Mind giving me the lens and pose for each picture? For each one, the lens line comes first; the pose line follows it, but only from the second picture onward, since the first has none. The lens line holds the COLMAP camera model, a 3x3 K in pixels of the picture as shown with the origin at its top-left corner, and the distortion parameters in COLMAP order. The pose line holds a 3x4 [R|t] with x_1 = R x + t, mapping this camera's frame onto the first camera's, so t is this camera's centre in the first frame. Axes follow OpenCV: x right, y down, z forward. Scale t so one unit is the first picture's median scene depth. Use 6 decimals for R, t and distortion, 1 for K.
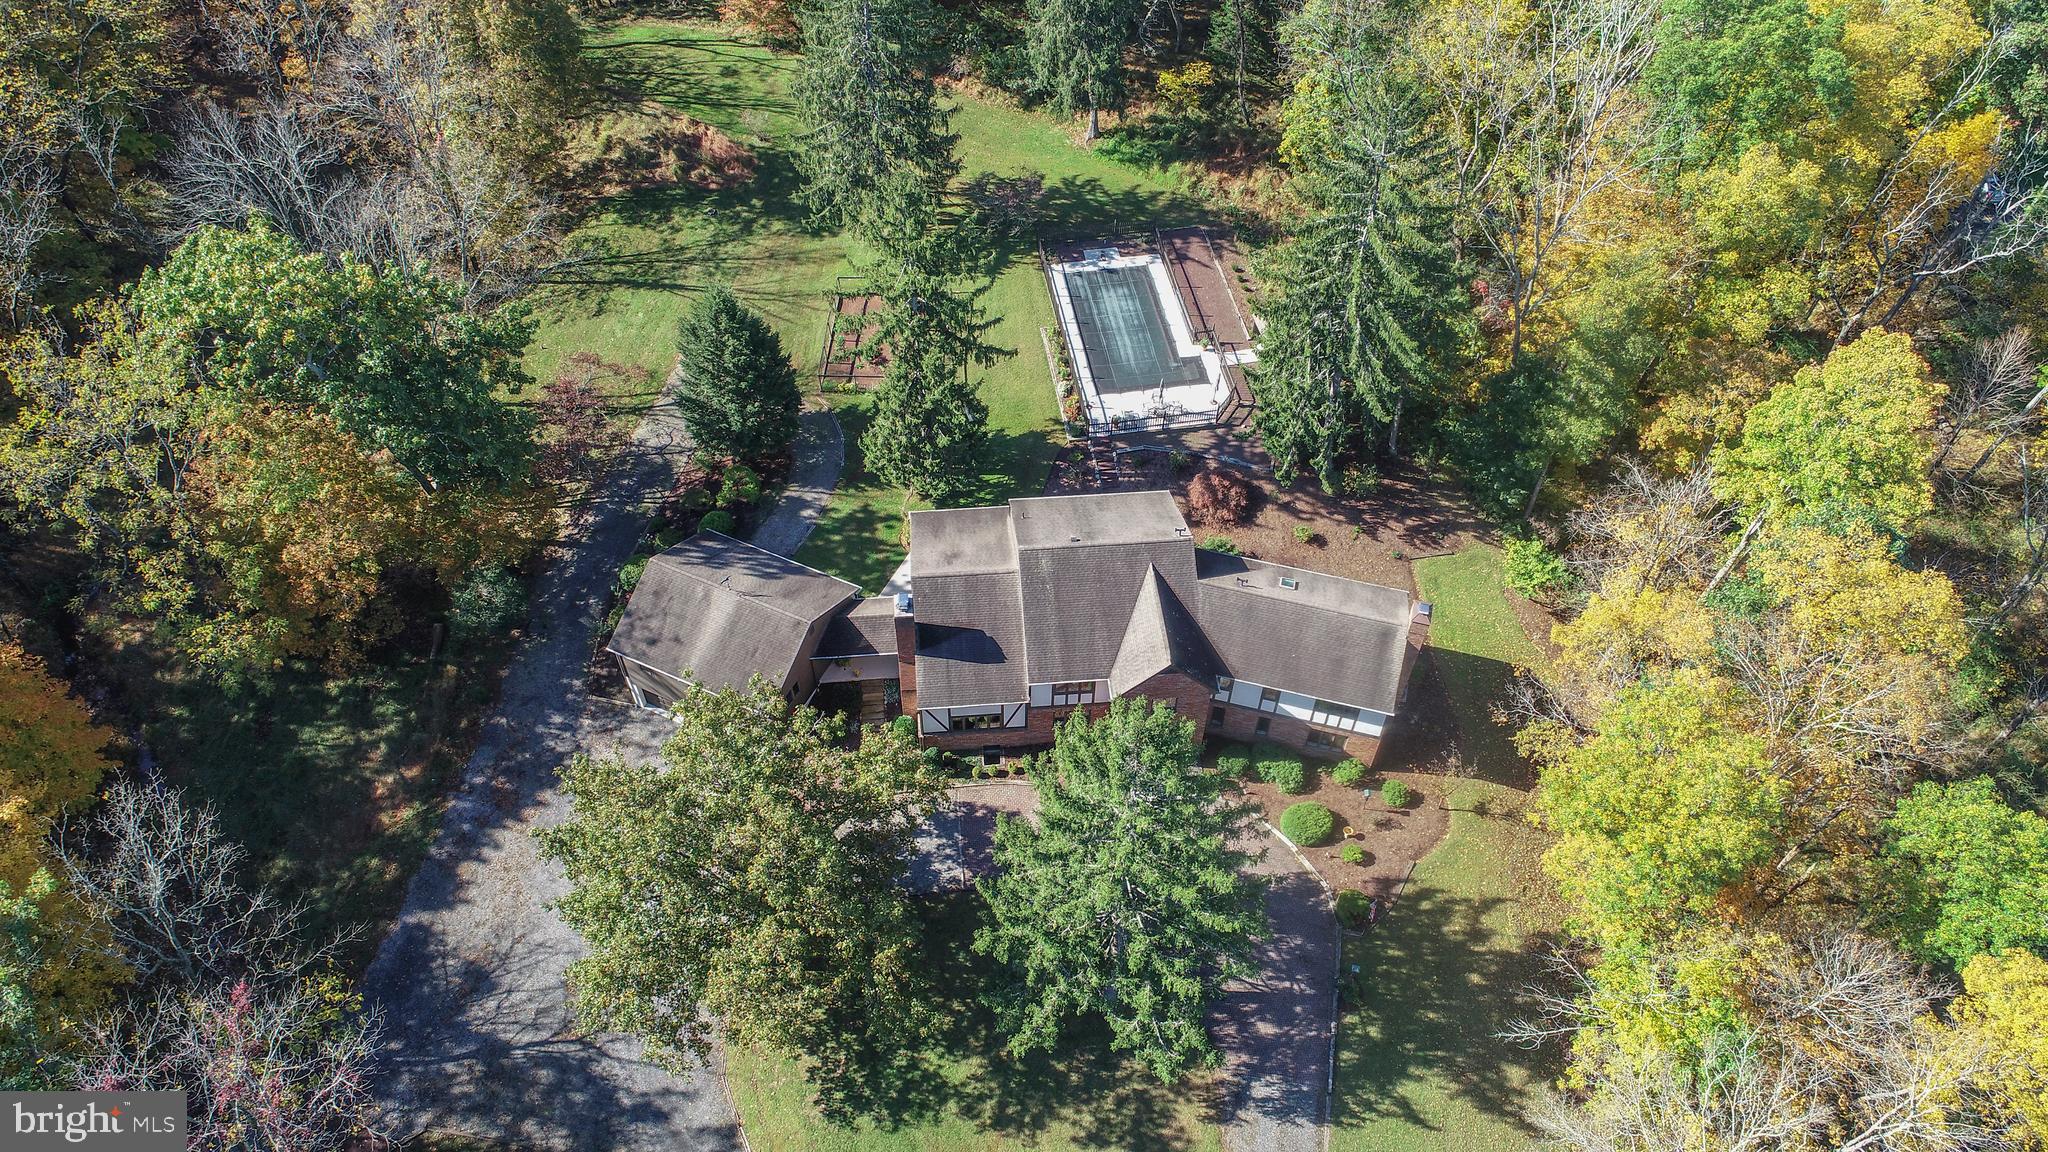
lens RADIAL K [[1437.1, 0, 1022.1], [0, 1437.1, 572.4], [0, 0, 1]] dist [0.011186, 0.000170]
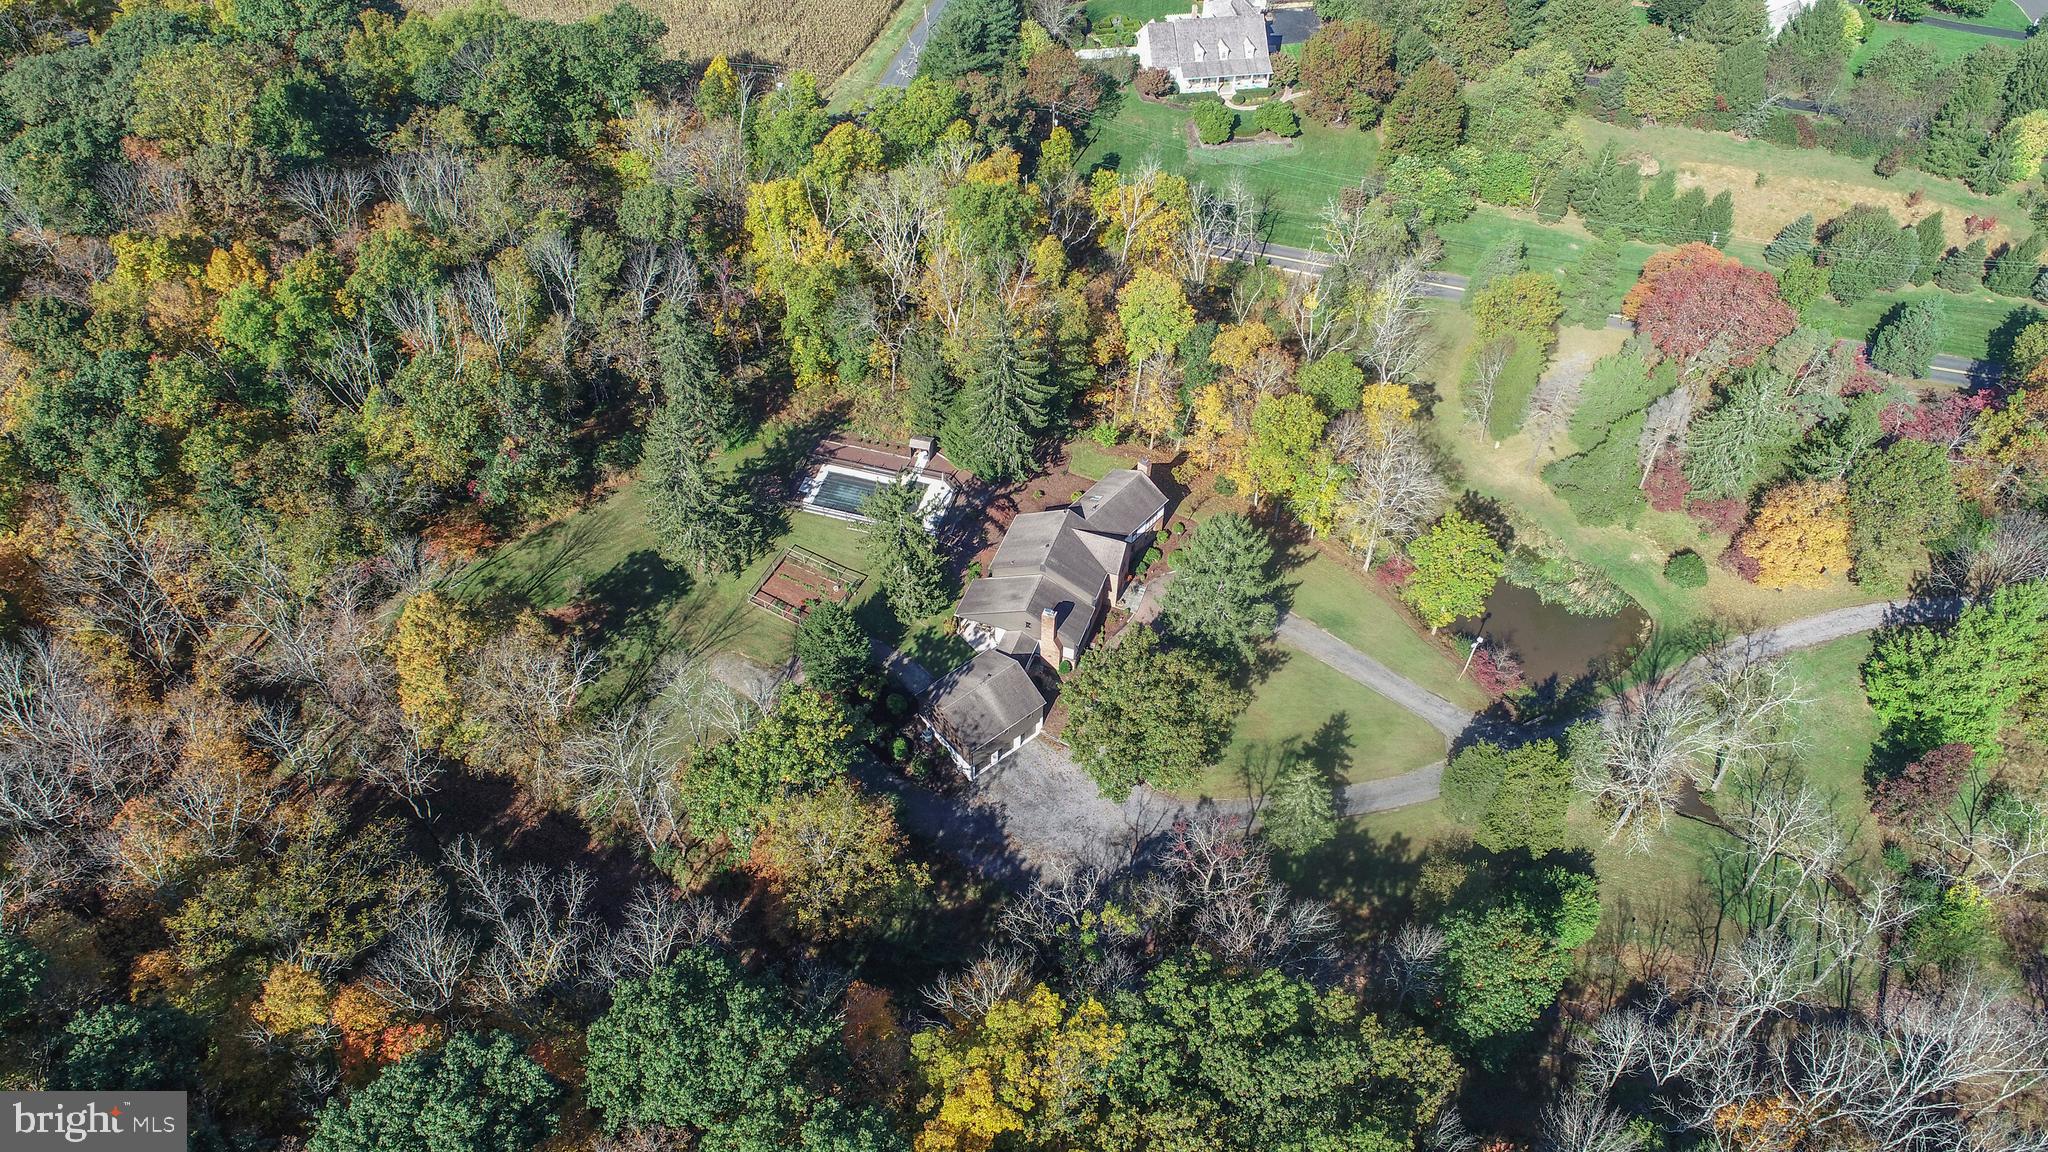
lens RADIAL K [[1437.1, 0, 1027.0], [0, 1437.1, 577.2], [0, 0, 1]] dist [0.011186, 0.000170]
pose [[0.400641, -0.673624, 0.621062, -1.222963], [0.672855, 0.676397, 0.299589, -0.595215], [-0.621895, 0.297857, 0.724243, -0.491810]]
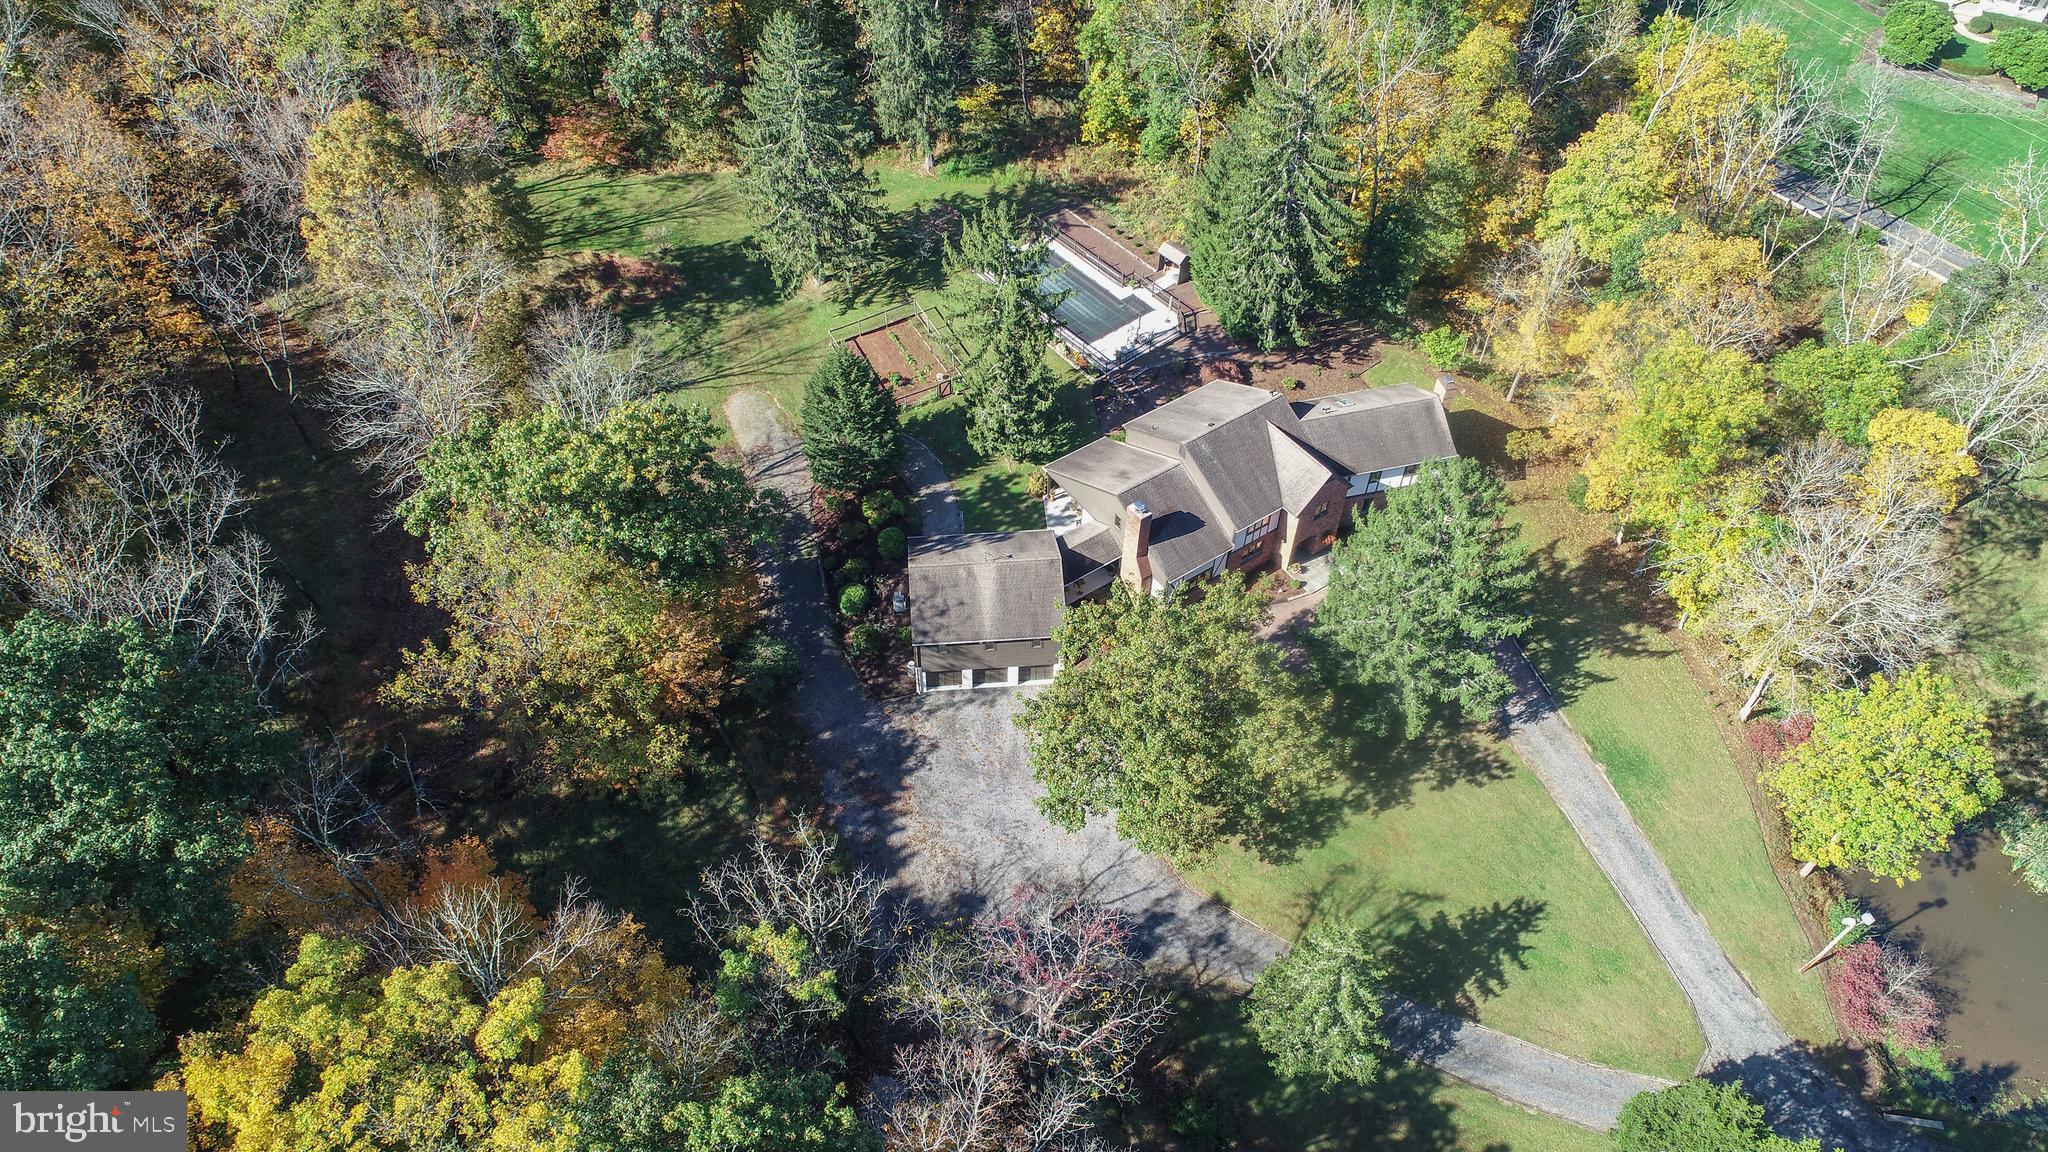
lens RADIAL K [[1437.1, 0, 1016.8], [0, 1437.1, 577.1], [0, 0, 1]] dist [0.011186, 0.000170]
pose [[0.857849, -0.370883, 0.355725, -0.591830], [0.373850, 0.925333, 0.063205, -0.039887], [-0.352605, 0.078768, 0.932451, -0.171116]]
